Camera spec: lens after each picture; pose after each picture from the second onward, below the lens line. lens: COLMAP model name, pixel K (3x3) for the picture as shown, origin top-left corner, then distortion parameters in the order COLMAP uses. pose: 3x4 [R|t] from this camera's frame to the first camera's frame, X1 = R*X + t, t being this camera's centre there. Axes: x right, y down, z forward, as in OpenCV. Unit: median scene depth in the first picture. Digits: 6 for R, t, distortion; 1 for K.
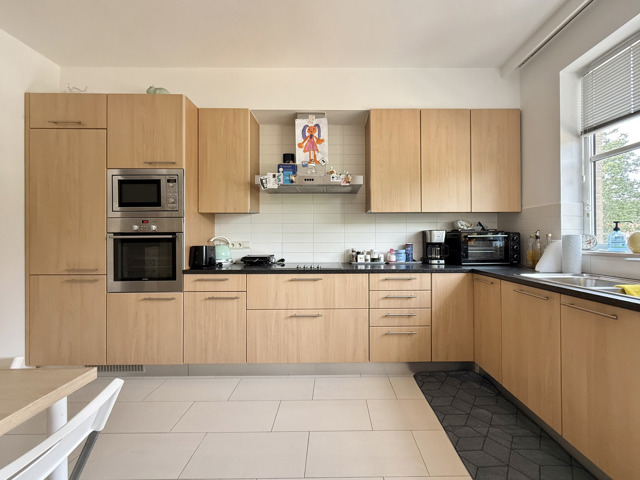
lens RADIAL K [[259.7, 0, 325.3], [0, 259.7, 237.9], [0, 0, 1]] dist [-0.001745, 0.000358]
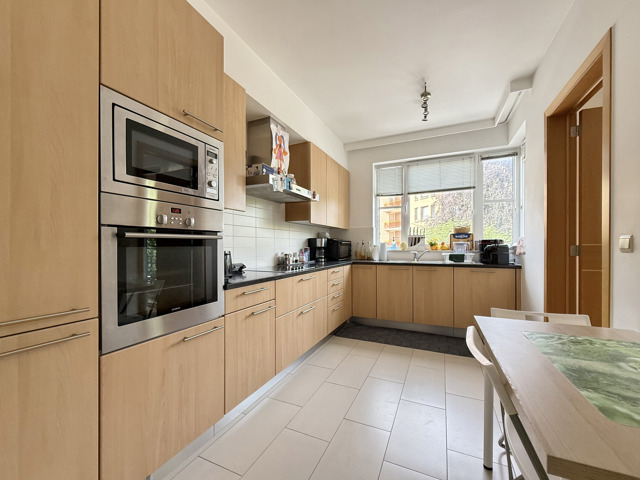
lens RADIAL K [[259.7, 0, 326.8], [0, 259.7, 246.0], [0, 0, 1]] dist [-0.001745, 0.000358]
pose [[0.418074, 0.001175, 0.908412, -1.076721], [-0.007983, 0.999965, 0.002381, 0.013003], [-0.908378, -0.008247, 0.418069, 0.445298]]
